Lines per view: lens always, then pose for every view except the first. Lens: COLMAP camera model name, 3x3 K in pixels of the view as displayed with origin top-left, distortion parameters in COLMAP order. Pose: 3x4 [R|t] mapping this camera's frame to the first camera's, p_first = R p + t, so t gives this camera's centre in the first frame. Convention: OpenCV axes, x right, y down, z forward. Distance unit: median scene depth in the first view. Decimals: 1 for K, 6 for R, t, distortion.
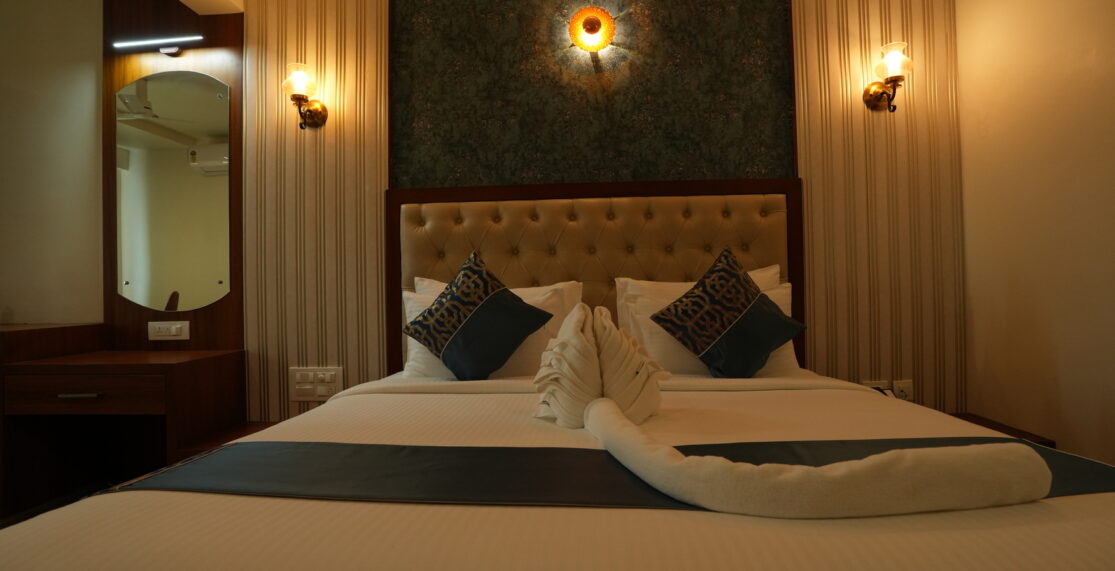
lens RADIAL K [[538.2, 0, 560.2], [0, 538.2, 279.5], [0, 0, 1]] dist [-0.056667, 0.009831]
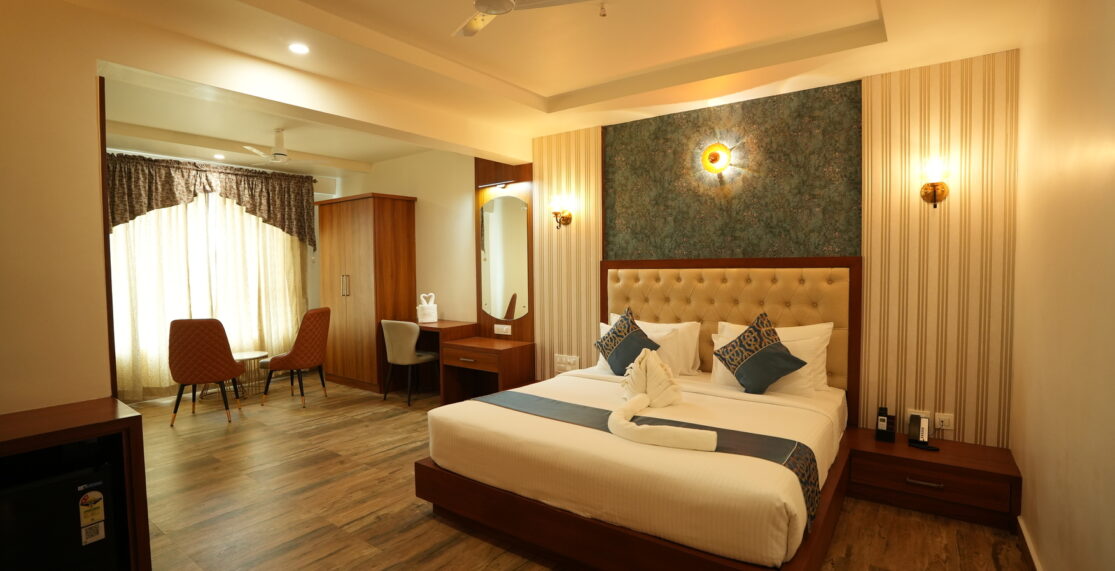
lens RADIAL K [[512.7, 0, 563.8], [0, 512.7, 284.3], [0, 0, 1]] dist [-0.066011, 0.017395]
pose [[0.839711, 0.031300, -0.542130, 0.498069], [-0.000443, 0.998377, 0.056957, -0.187568], [0.543033, -0.047587, 0.838362, -0.497544]]
